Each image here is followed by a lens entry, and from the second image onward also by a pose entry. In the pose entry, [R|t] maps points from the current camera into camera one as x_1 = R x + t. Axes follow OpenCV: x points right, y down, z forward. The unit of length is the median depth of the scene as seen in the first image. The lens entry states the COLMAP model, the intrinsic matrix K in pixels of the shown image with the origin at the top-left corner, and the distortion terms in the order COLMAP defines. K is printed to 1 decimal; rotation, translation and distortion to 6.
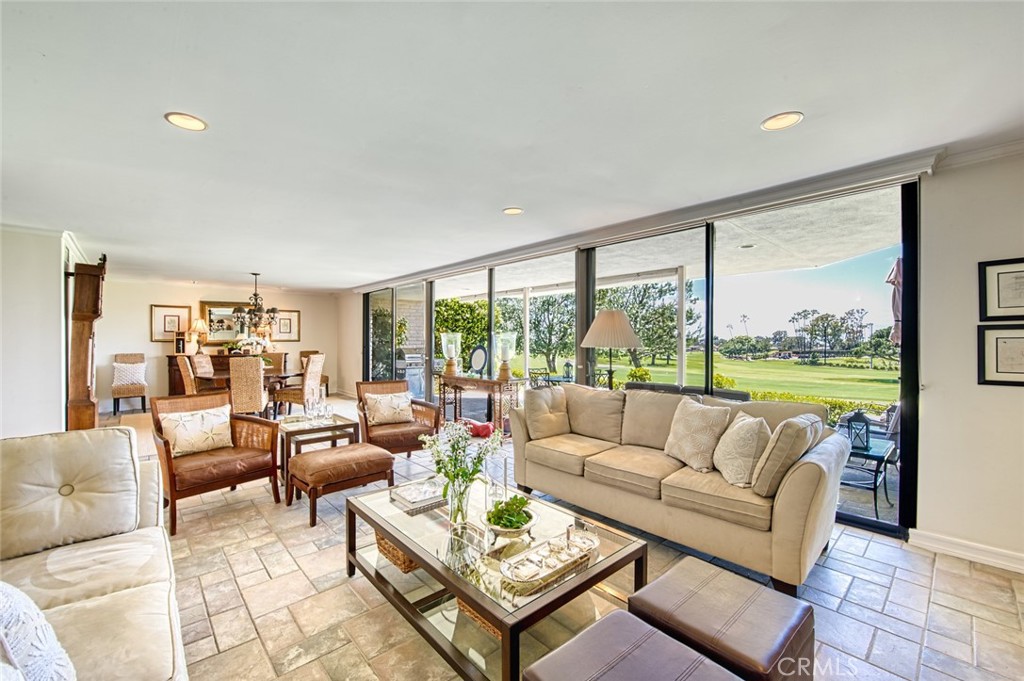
lens RADIAL K [[424.1, 0, 507.2], [0, 424.1, 337.4], [0, 0, 1]] dist [-0.004902, -0.001109]
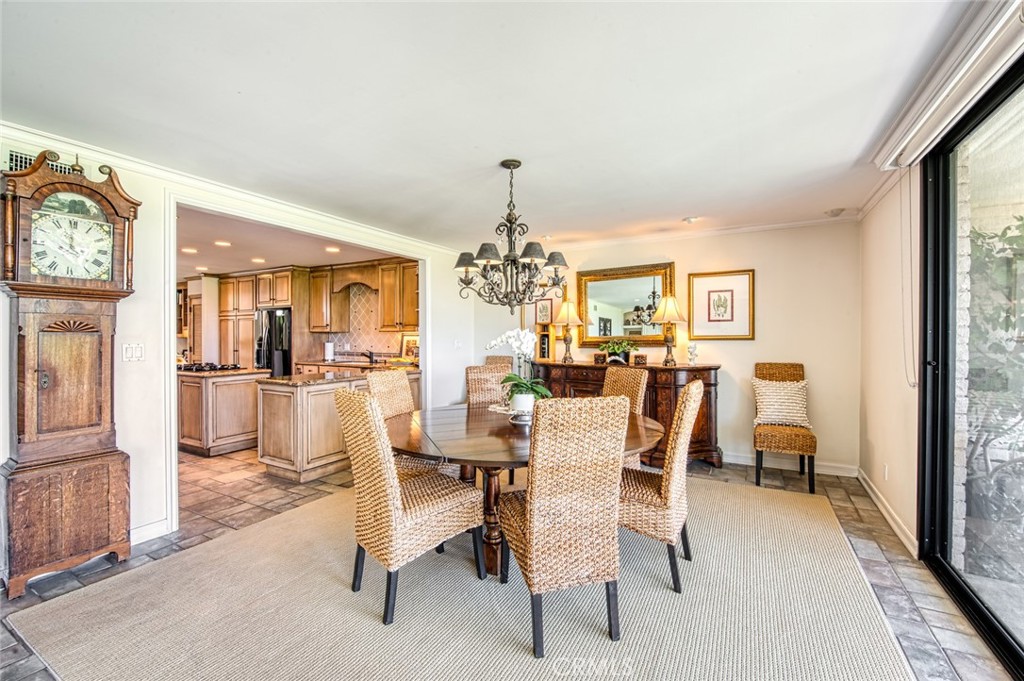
lens RADIAL K [[424.1, 0, 528.9], [0, 424.1, 336.7], [0, 0, 1]] dist [-0.004902, -0.001109]
pose [[0.355991, 0.000302, -0.934489, -0.201041], [0.006504, 0.999975, 0.002801, 0.004124], [0.934467, -0.007075, 0.355980, 0.758461]]
